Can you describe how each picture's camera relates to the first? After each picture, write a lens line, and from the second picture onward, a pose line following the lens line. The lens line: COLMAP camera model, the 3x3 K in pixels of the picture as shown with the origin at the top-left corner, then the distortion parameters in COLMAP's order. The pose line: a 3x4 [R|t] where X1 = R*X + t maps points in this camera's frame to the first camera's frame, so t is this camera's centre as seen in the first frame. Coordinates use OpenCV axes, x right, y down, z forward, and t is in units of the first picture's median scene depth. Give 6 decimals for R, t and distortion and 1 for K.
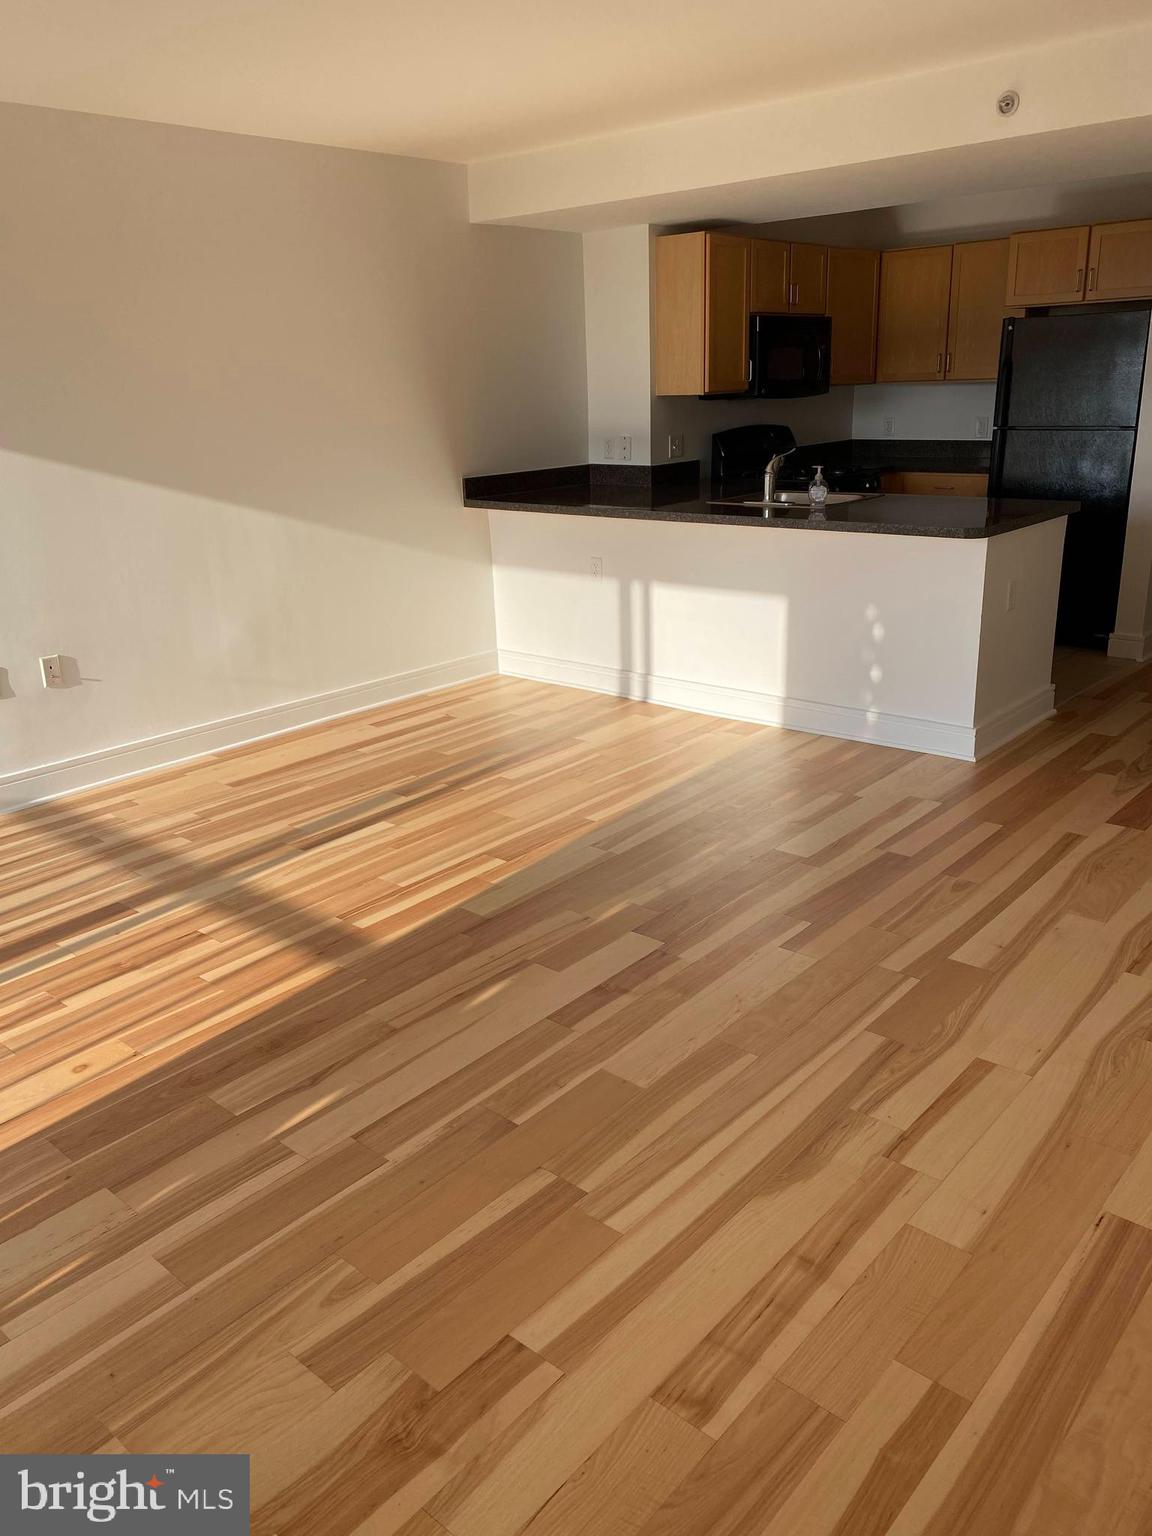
lens RADIAL K [[1163.1, 0, 581.6], [0, 1163.1, 773.0], [0, 0, 1]] dist [0.062341, -0.059852]
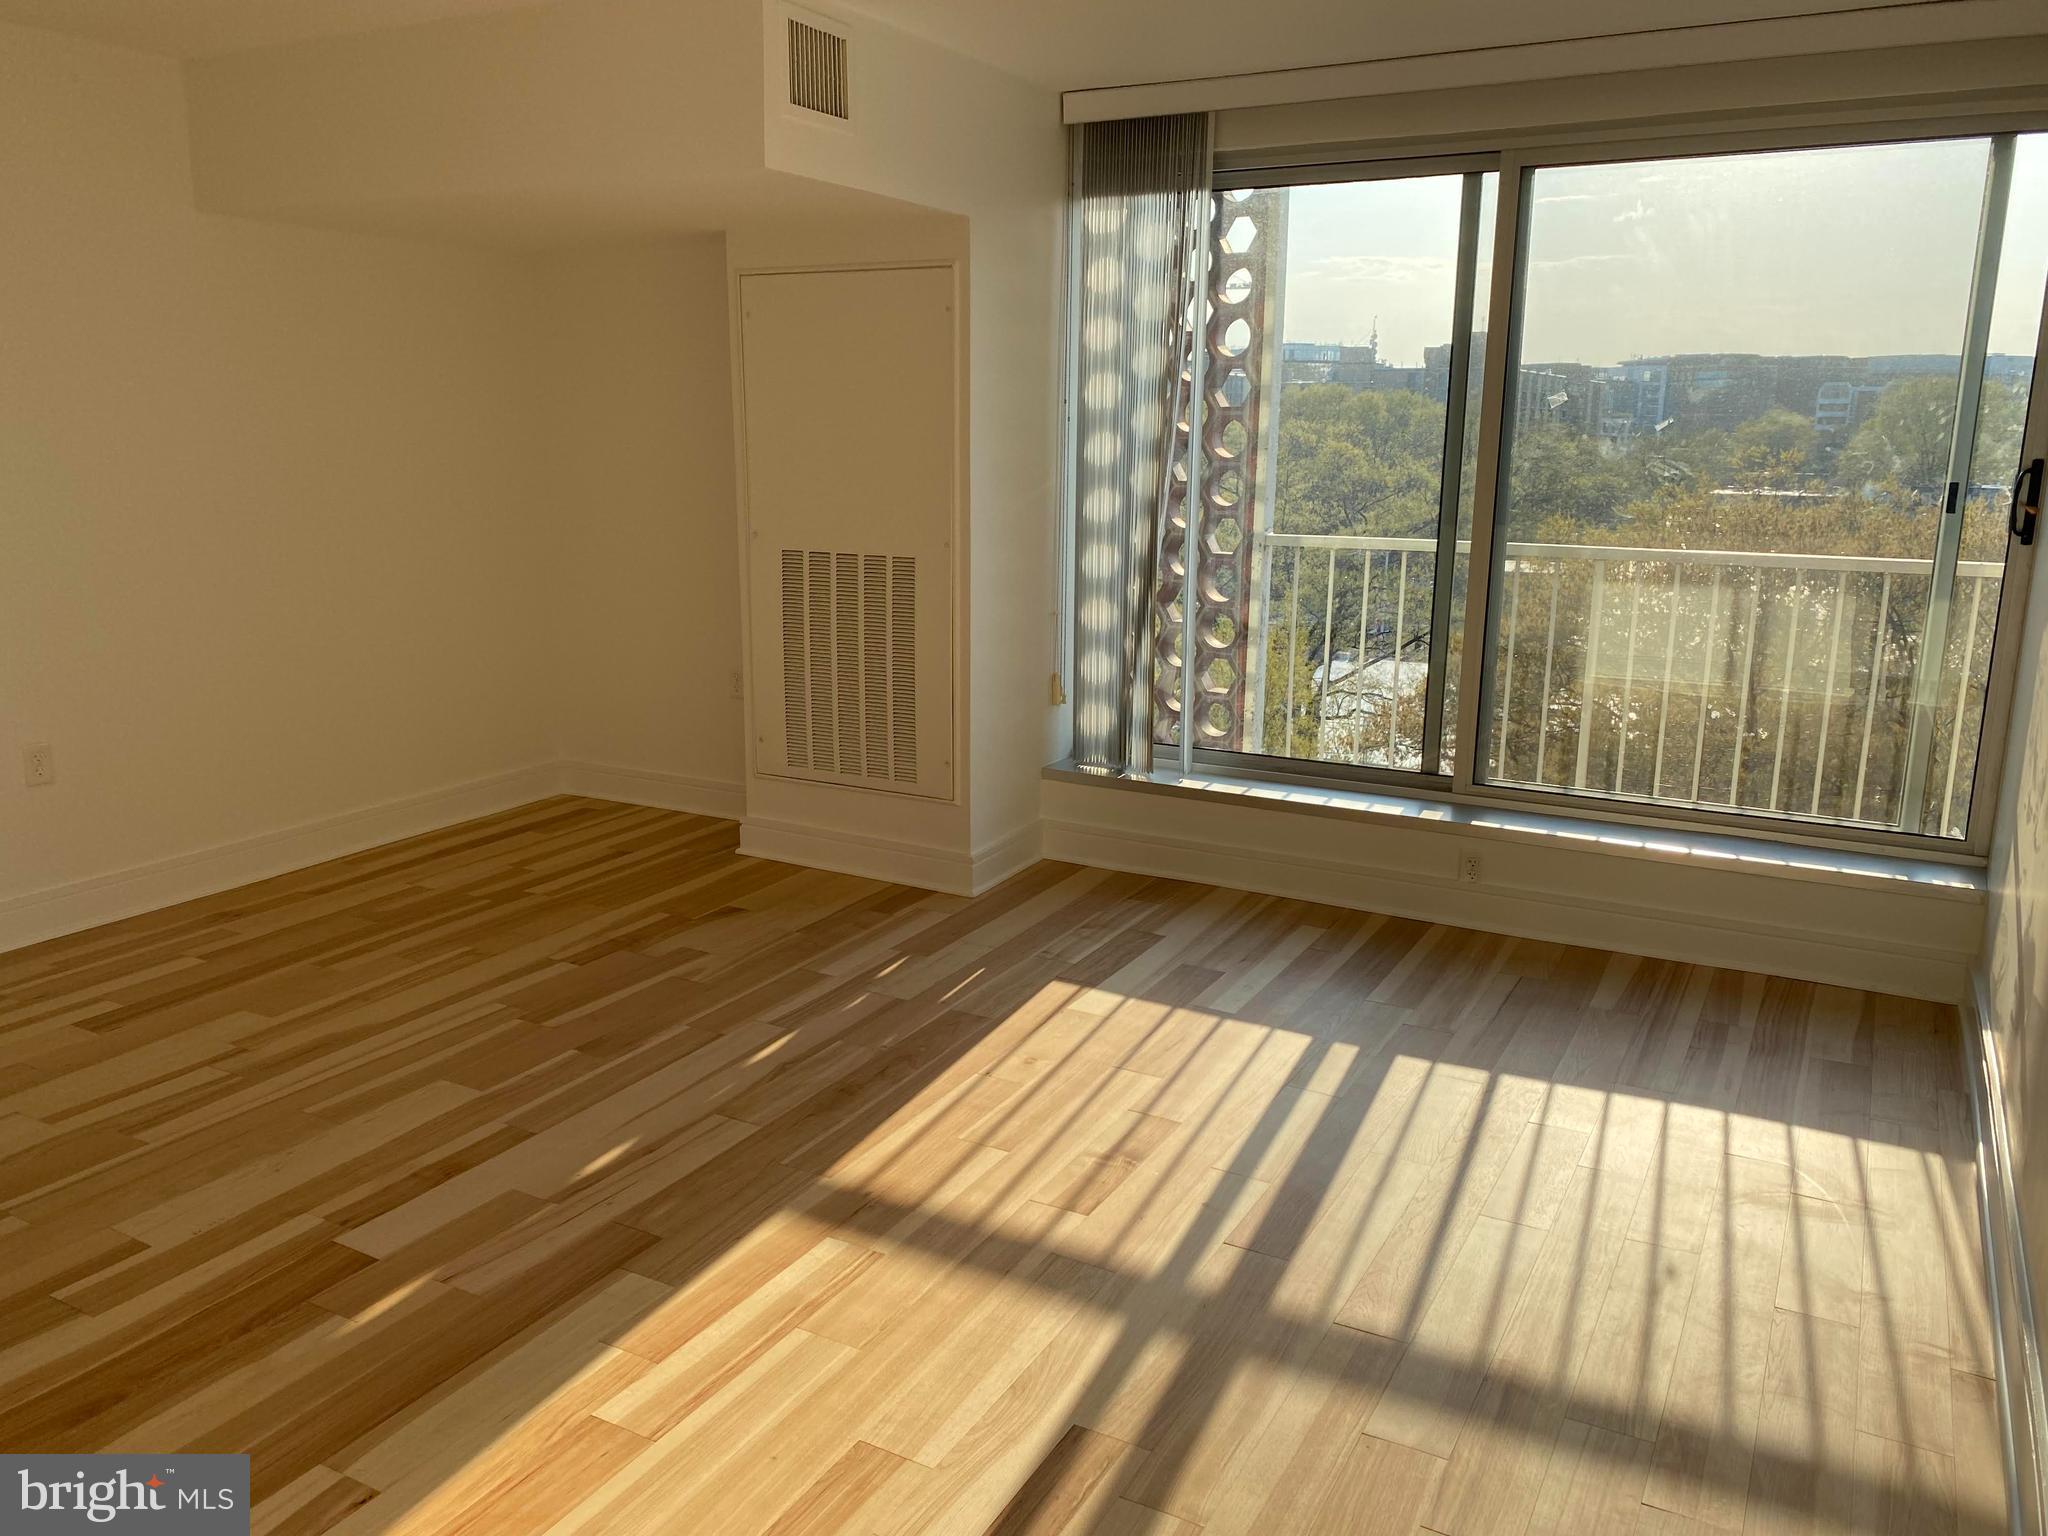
lens RADIAL K [[1550.8, 0, 1024.0], [0, 1550.8, 768.0], [0, 0, 1]] dist [0.062341, -0.059852]
pose [[-0.976182, 0.074365, -0.203810, -0.133337], [-0.045720, 0.847809, 0.528327, -0.510859], [0.212081, 0.525062, -0.824216, 1.520981]]
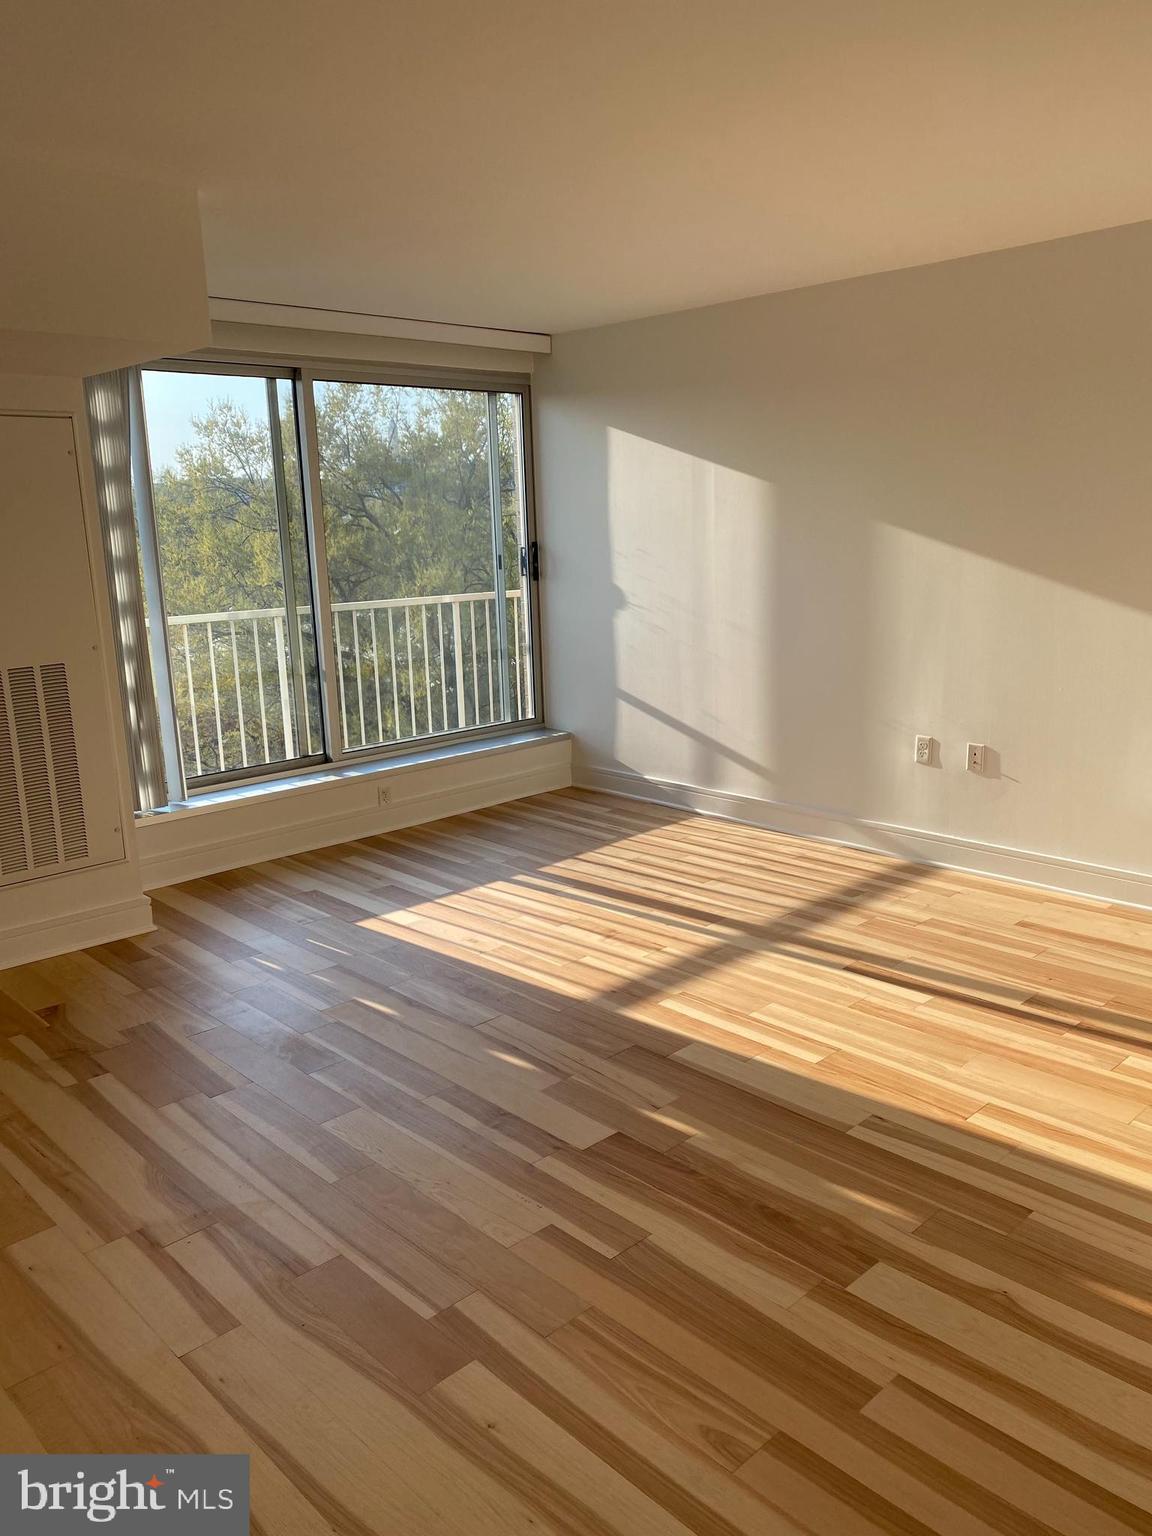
lens RADIAL K [[1163.1, 0, 581.6], [0, 1163.1, 773.0], [0, 0, 1]] dist [0.062341, -0.059852]
pose [[-0.082442, 0.253459, -0.963827, 0.777511], [-0.295971, 0.917259, 0.266529, -0.318637], [0.951633, 0.307238, -0.000604, 0.831899]]
